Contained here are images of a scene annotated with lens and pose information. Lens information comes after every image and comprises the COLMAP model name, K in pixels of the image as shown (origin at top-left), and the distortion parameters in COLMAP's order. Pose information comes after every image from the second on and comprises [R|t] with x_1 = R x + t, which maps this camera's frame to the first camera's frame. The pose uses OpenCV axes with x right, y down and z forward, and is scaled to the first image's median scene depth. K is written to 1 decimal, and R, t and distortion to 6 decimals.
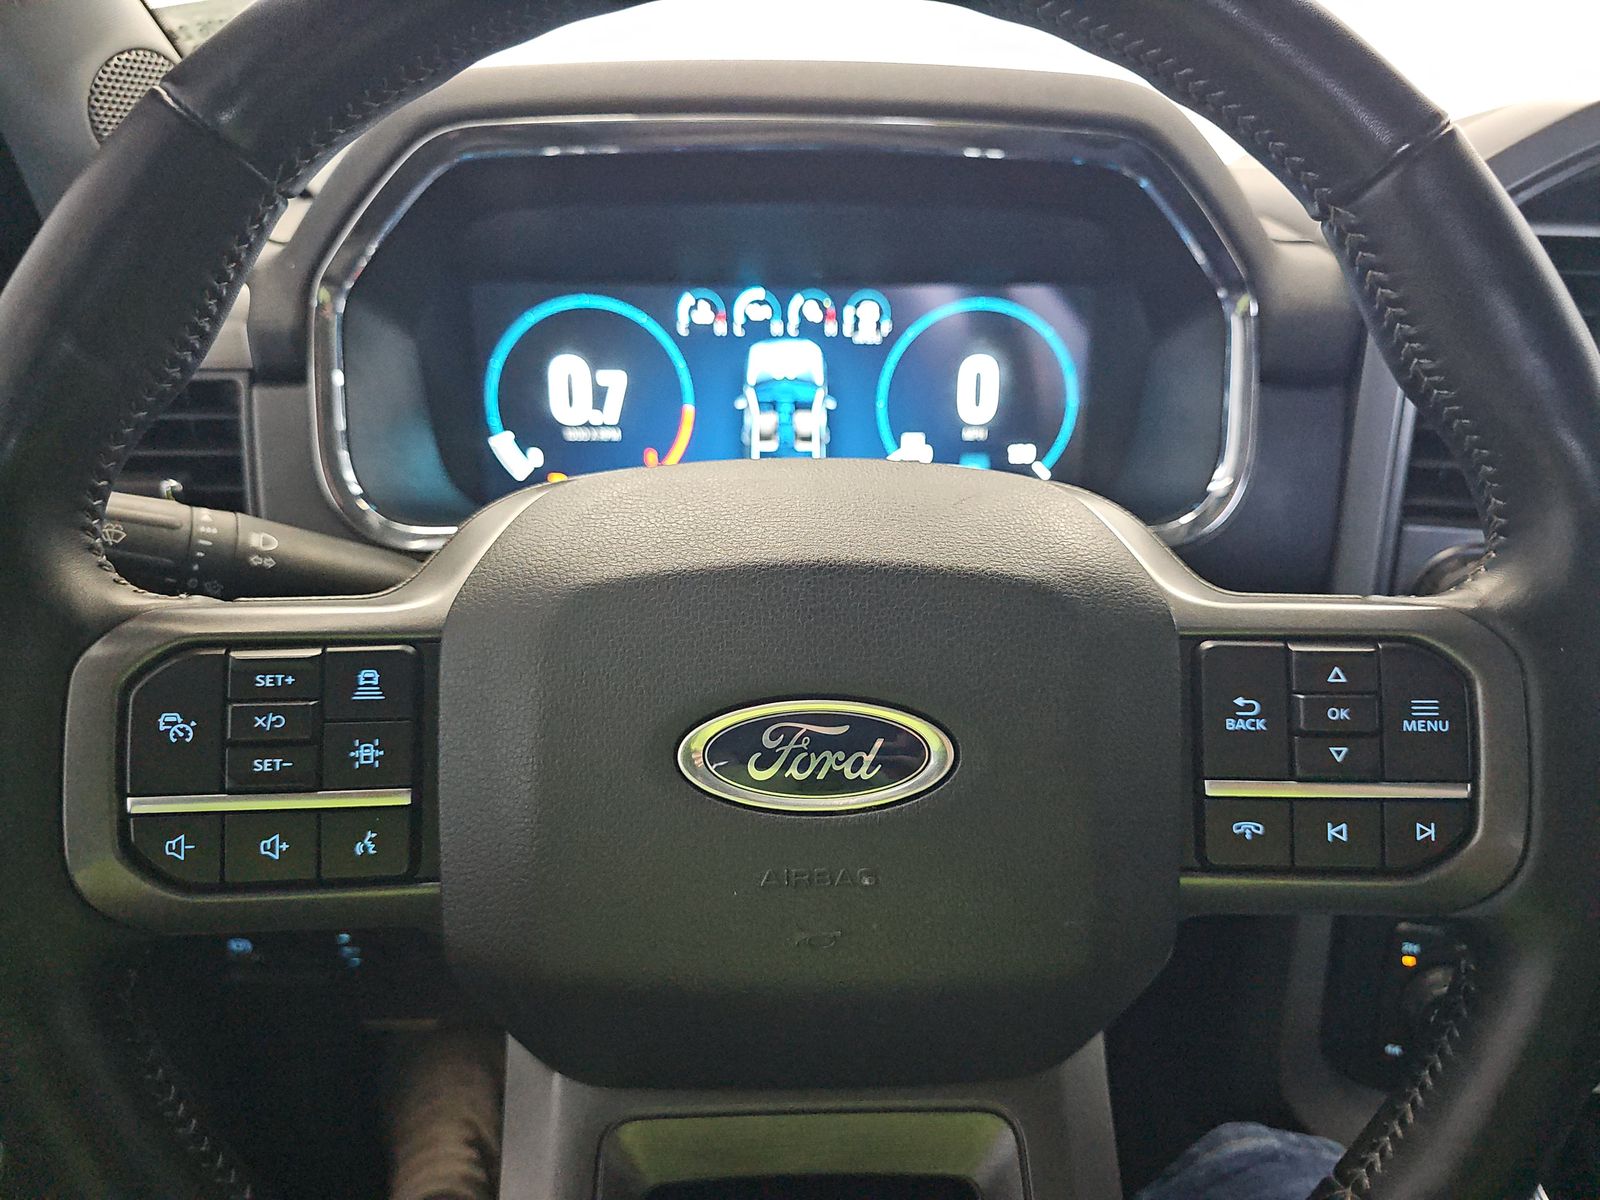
lens RADIAL K [[1110.8, 0, 808.9], [0, 1110.8, 594.7], [0, 0, 1]] dist [0.033253, -0.030142]
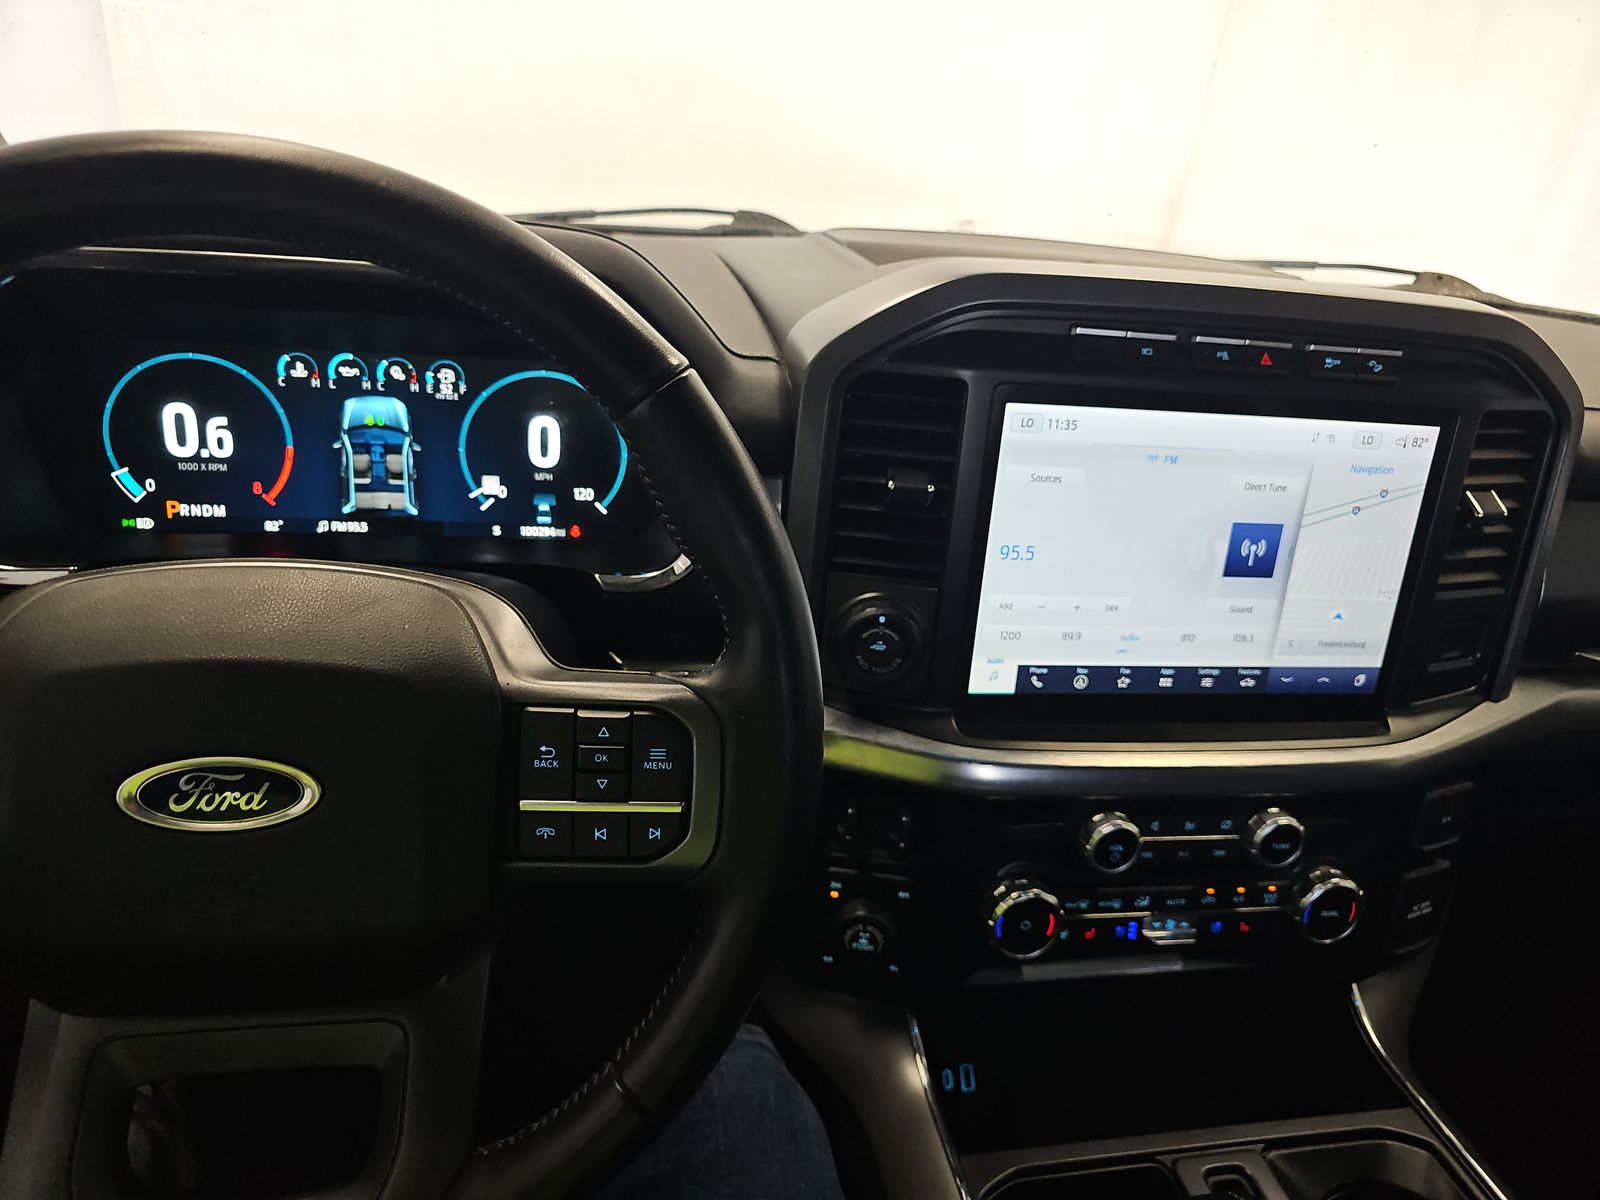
lens RADIAL K [[1110.8, 0, 798.6], [0, 1110.8, 593.6], [0, 0, 1]] dist [0.033253, -0.030142]
pose [[0.988434, 0.016269, 0.150776, 0.263469], [-0.027480, 0.996984, 0.072573, -0.122311], [-0.149141, -0.075877, 0.985900, -0.271777]]
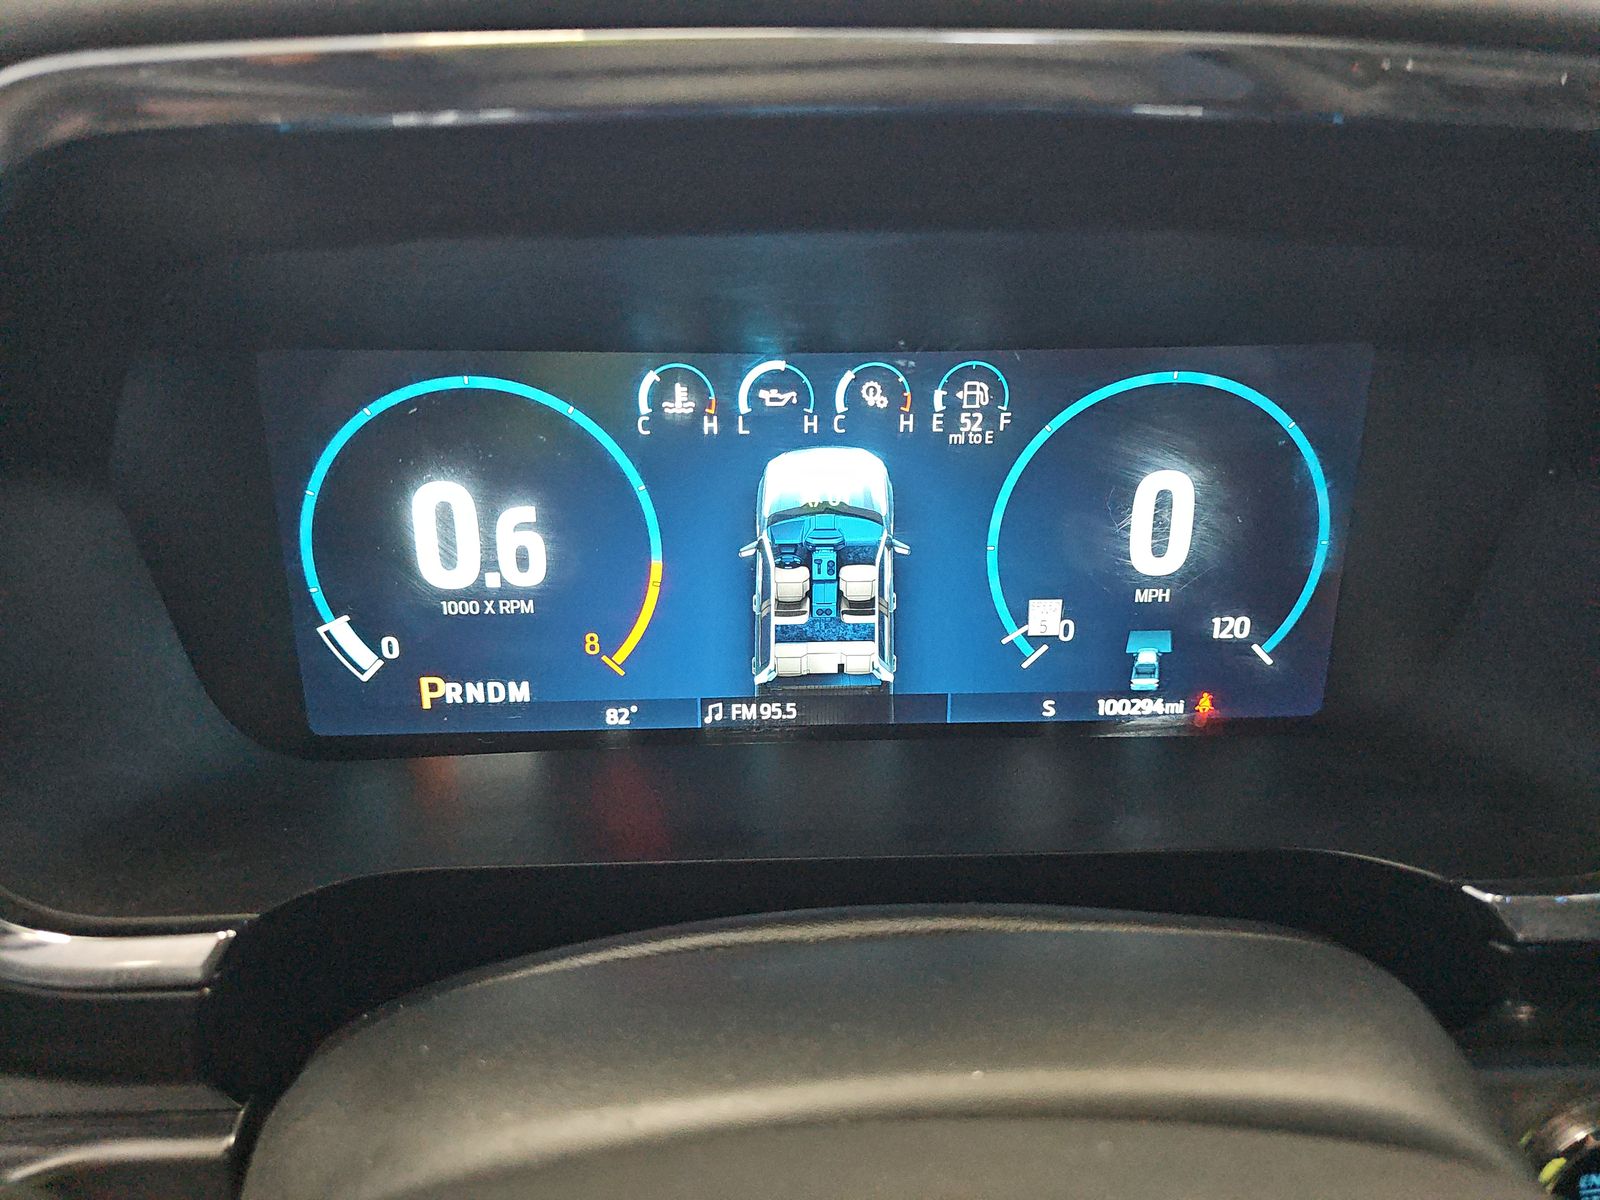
lens RADIAL K [[1110.8, 0, 787.8], [0, 1110.8, 597.8], [0, 0, 1]] dist [0.033253, -0.030142]
pose [[0.999949, -0.009659, -0.003067, -0.040779], [0.009830, 0.998049, 0.061656, -0.195723], [0.002466, -0.061683, 0.998093, 0.457579]]
